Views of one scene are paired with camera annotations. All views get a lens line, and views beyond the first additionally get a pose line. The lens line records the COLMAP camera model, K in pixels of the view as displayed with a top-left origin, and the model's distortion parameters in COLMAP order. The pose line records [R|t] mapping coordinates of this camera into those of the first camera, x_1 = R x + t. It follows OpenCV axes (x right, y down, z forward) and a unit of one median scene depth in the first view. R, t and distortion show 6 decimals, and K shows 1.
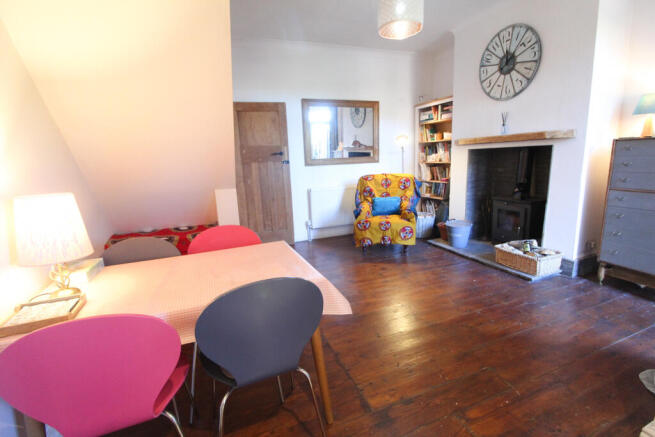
lens RADIAL K [[303.7, 0, 327.5], [0, 303.7, 218.5], [0, 0, 1]] dist [-0.013726, -0.000206]
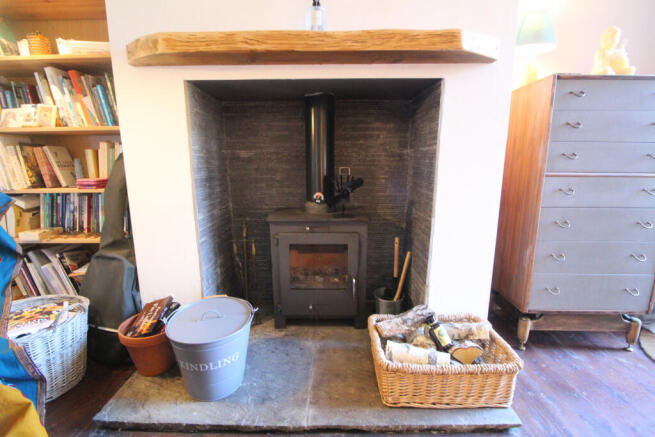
lens RADIAL K [[303.7, 0, 327.5], [0, 303.7, 218.5], [0, 0, 1]] dist [-0.013726, -0.000206]
pose [[0.377095, -0.132757, 0.916611, 0.176210], [0.169203, 0.982893, 0.072747, -0.069528], [-0.910588, 0.127661, 0.393107, 0.636378]]
